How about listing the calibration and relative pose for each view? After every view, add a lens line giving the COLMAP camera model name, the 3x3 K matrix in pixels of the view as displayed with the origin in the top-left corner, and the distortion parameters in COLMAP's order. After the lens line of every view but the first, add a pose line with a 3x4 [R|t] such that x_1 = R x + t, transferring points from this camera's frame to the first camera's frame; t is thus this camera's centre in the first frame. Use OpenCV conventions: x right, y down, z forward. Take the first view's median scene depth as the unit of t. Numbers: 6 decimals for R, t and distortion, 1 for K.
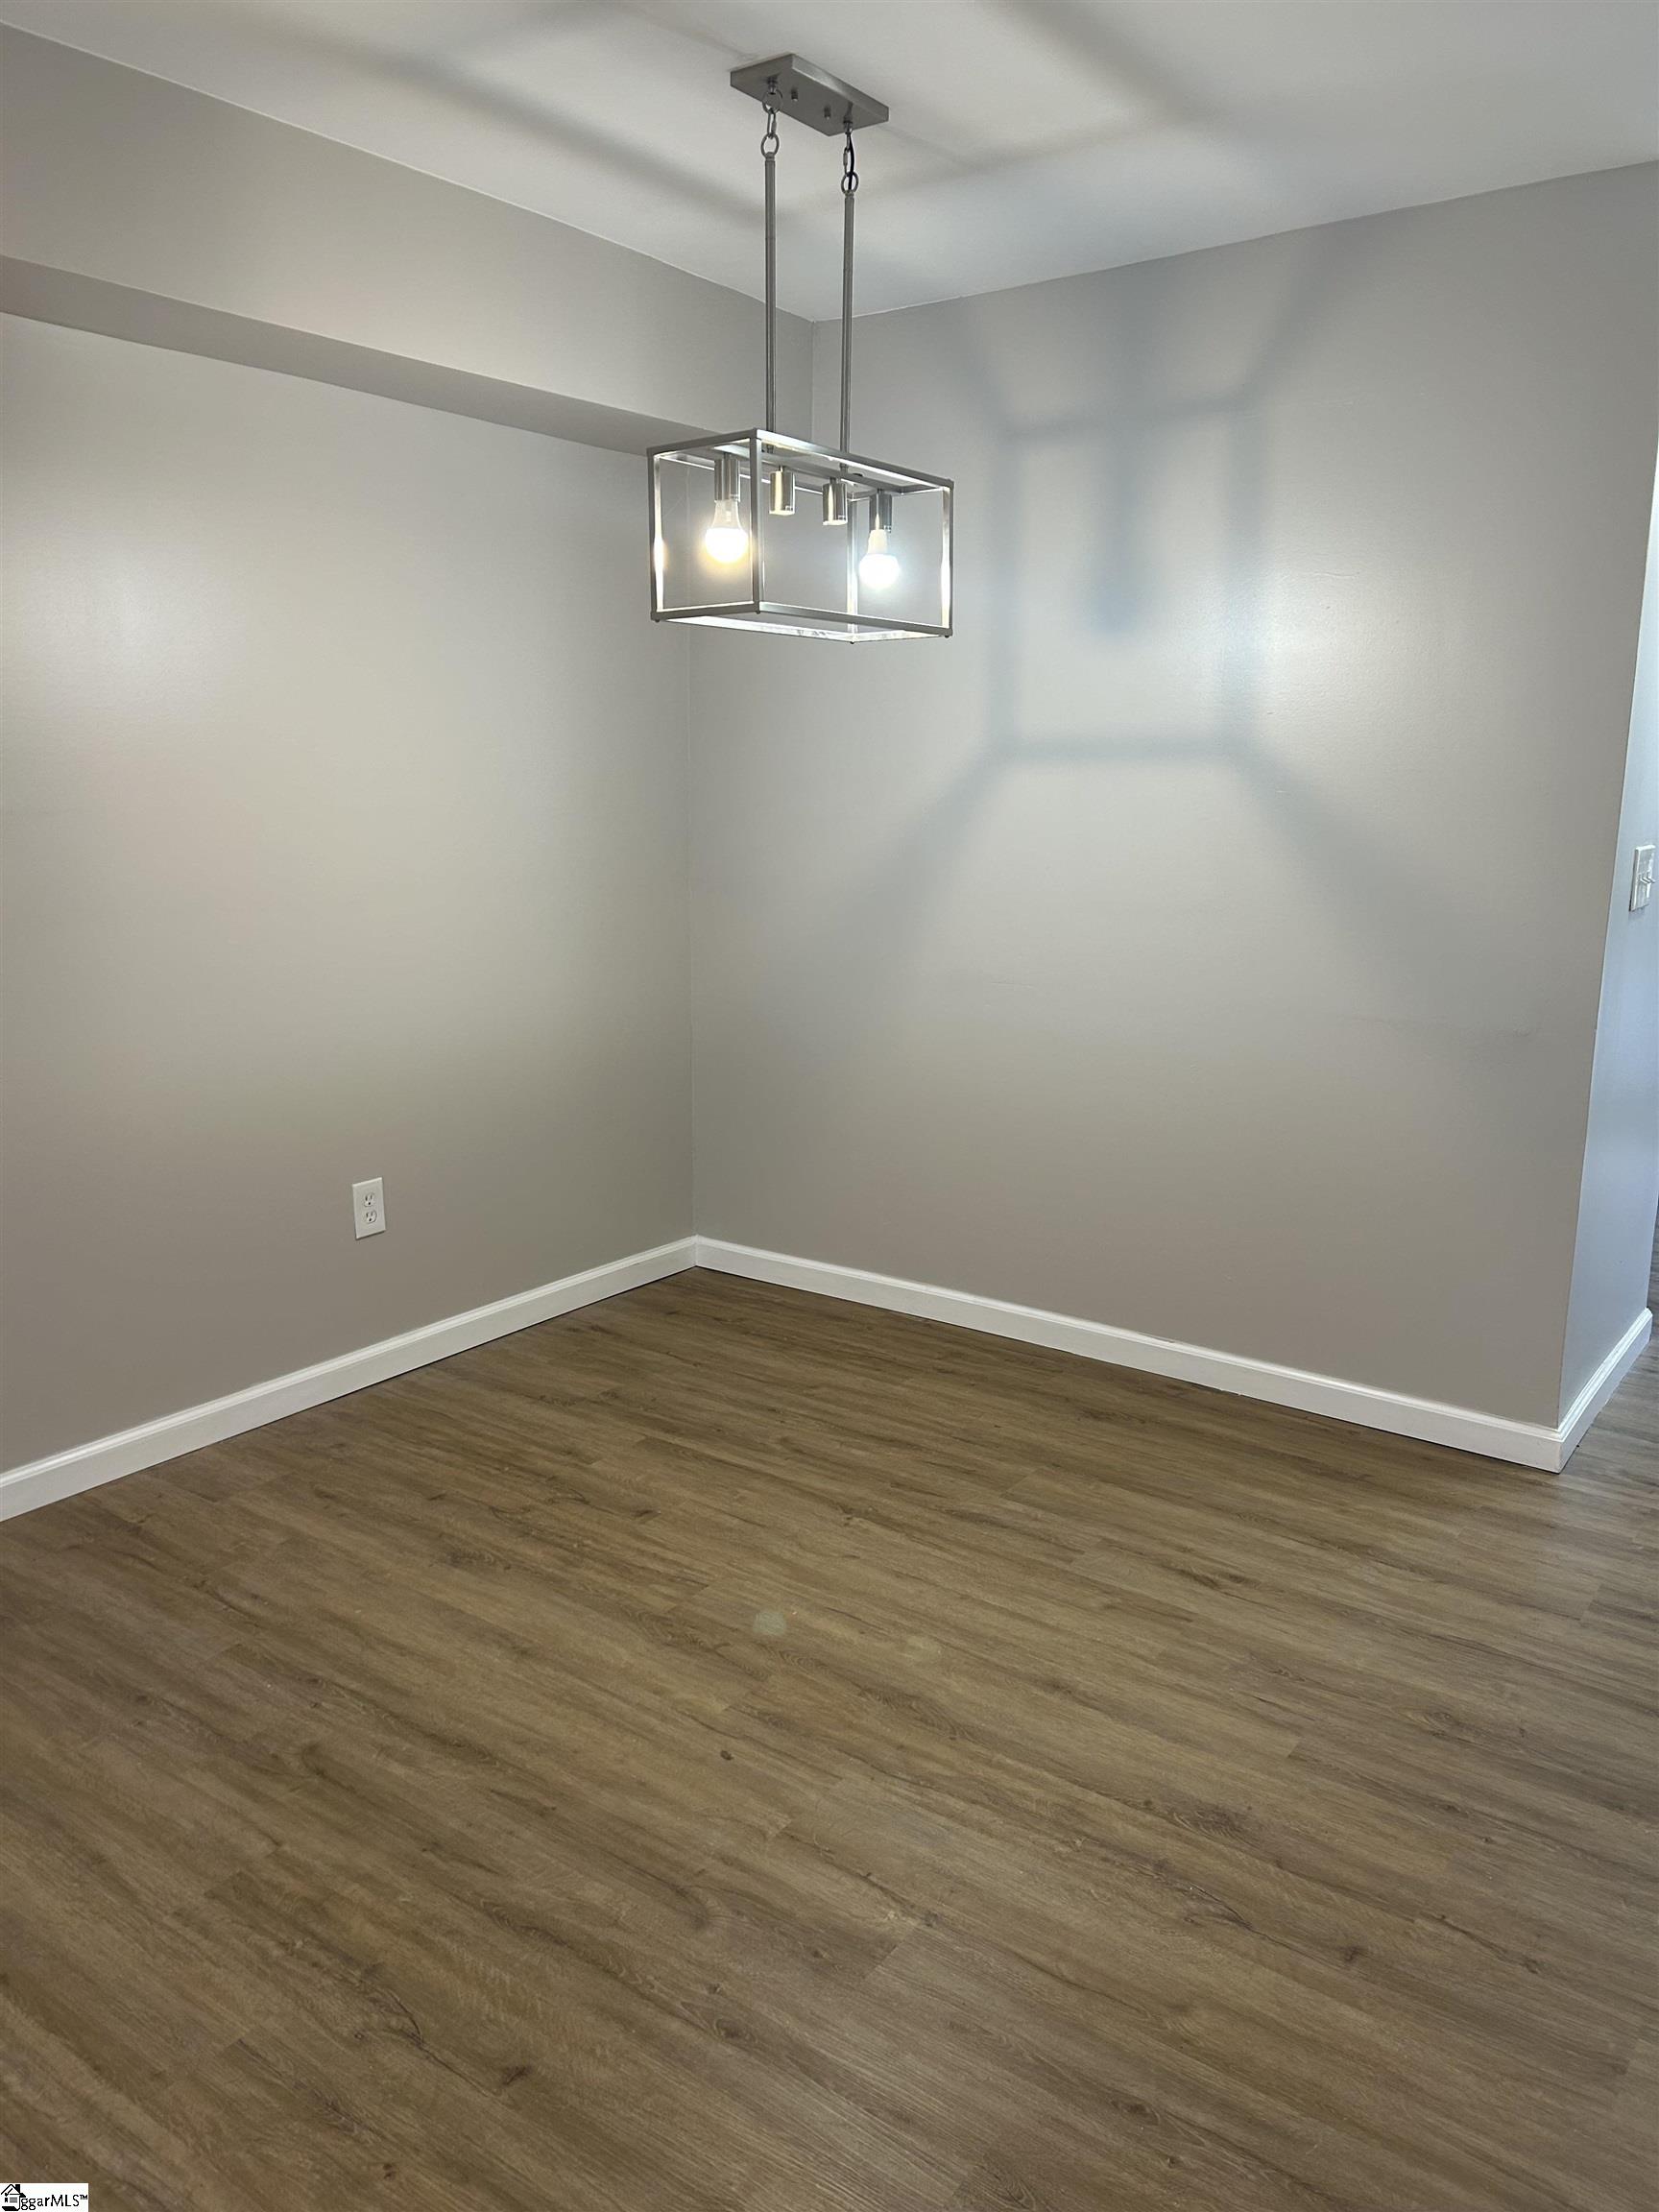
lens RADIAL K [[1662.7, 0, 827.8], [0, 1662.7, 1098.1], [0, 0, 1]] dist [-0.006534, -0.013054]
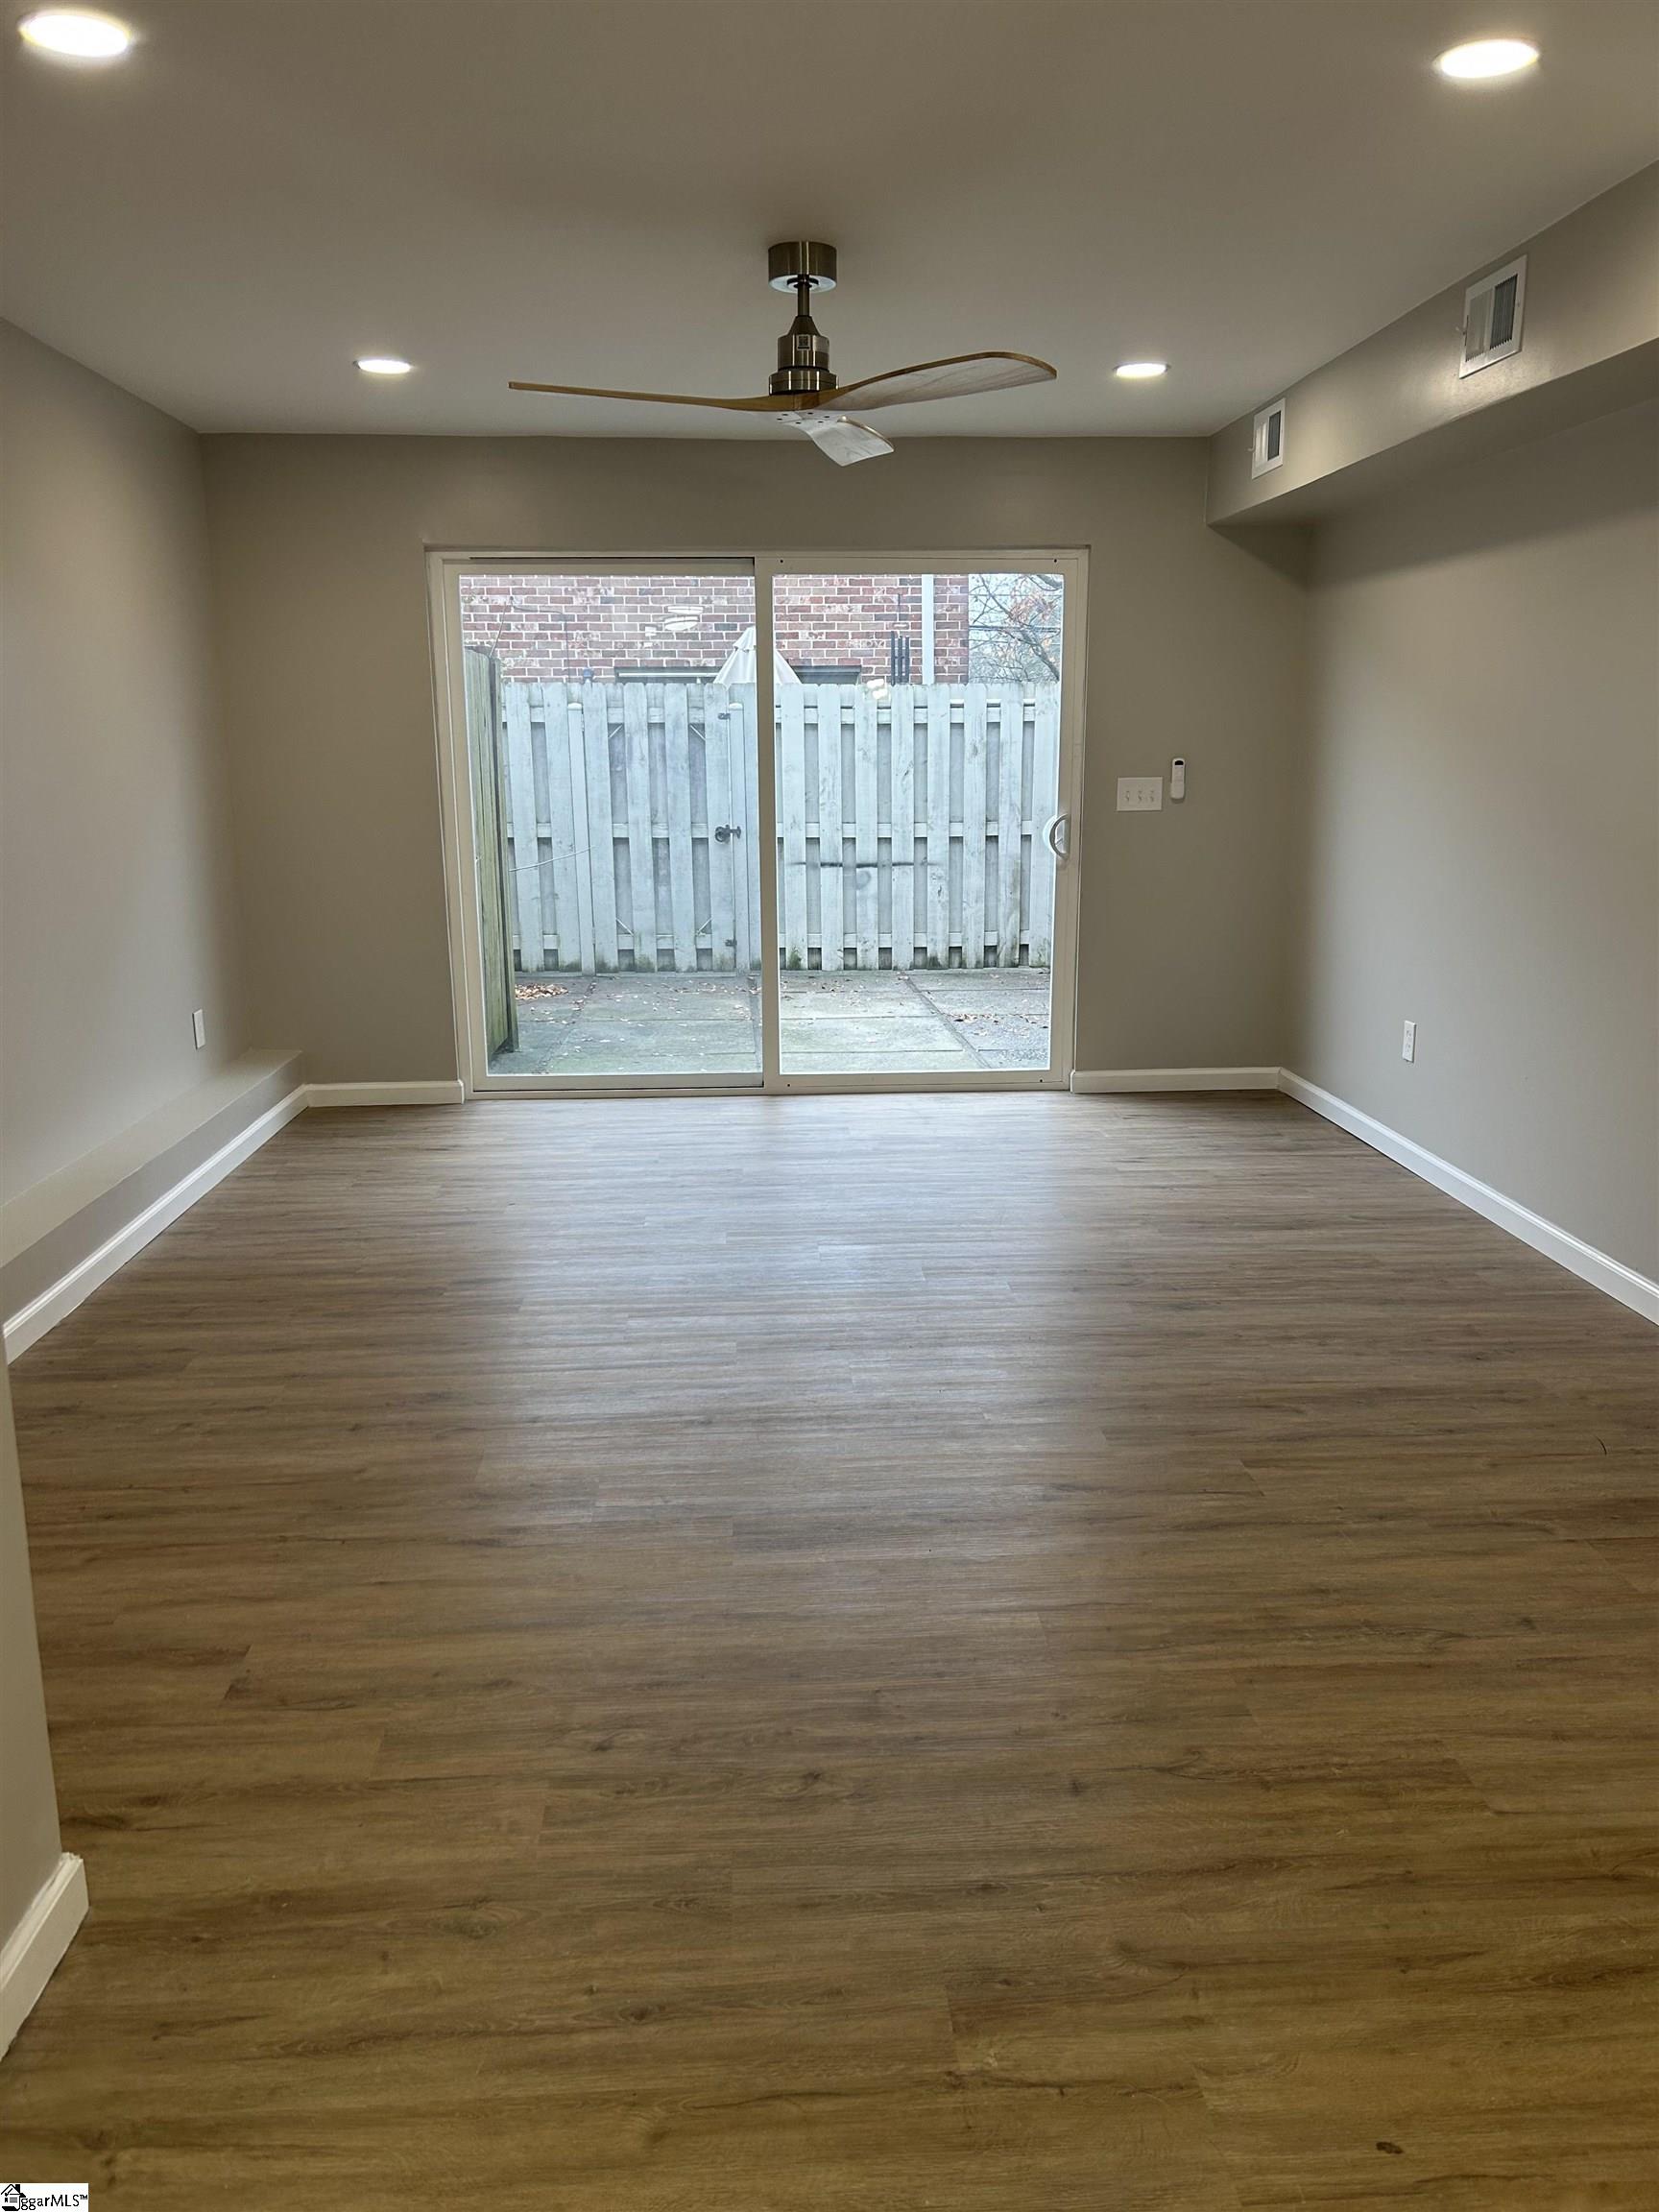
lens RADIAL K [[1662.7, 0, 832.0], [0, 1662.7, 1106.6], [0, 0, 1]] dist [-0.006534, -0.013054]
pose [[-0.778864, 0.133760, -0.612764, 0.594810], [-0.121121, 0.926525, 0.356203, -0.277287], [0.615387, 0.351652, -0.705436, 1.457604]]
